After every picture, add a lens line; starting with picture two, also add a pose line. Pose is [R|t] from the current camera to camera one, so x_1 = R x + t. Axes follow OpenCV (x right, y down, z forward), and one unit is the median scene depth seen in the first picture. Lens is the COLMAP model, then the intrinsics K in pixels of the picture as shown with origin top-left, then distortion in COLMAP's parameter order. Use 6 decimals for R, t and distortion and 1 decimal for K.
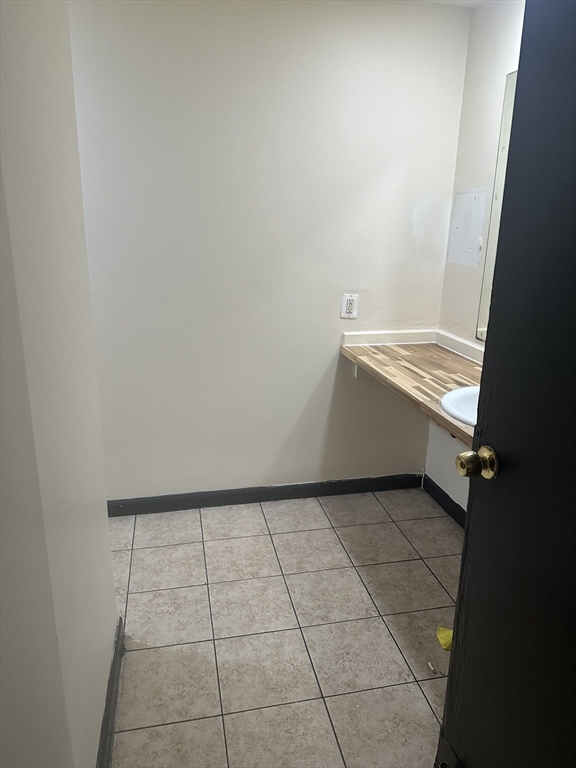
lens RADIAL K [[553.0, 0, 286.9], [0, 553.0, 383.7], [0, 0, 1]] dist [0.039250, -0.008528]
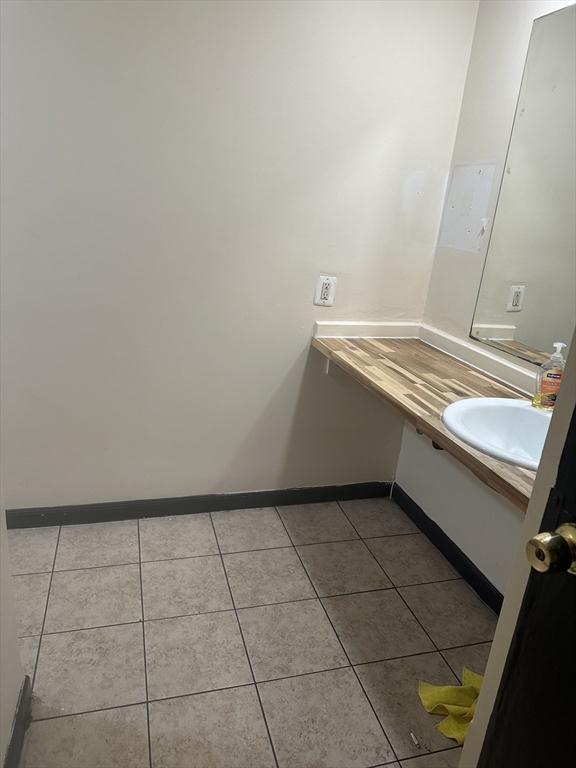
lens RADIAL K [[538.8, 0, 281.9], [0, 538.8, 387.5], [0, 0, 1]] dist [0.052053, -0.060823]
pose [[0.995454, 0.041524, 0.085714, -0.020750], [-0.045465, 0.997972, 0.044548, -0.029306], [-0.083690, -0.048243, 0.995323, 0.193993]]
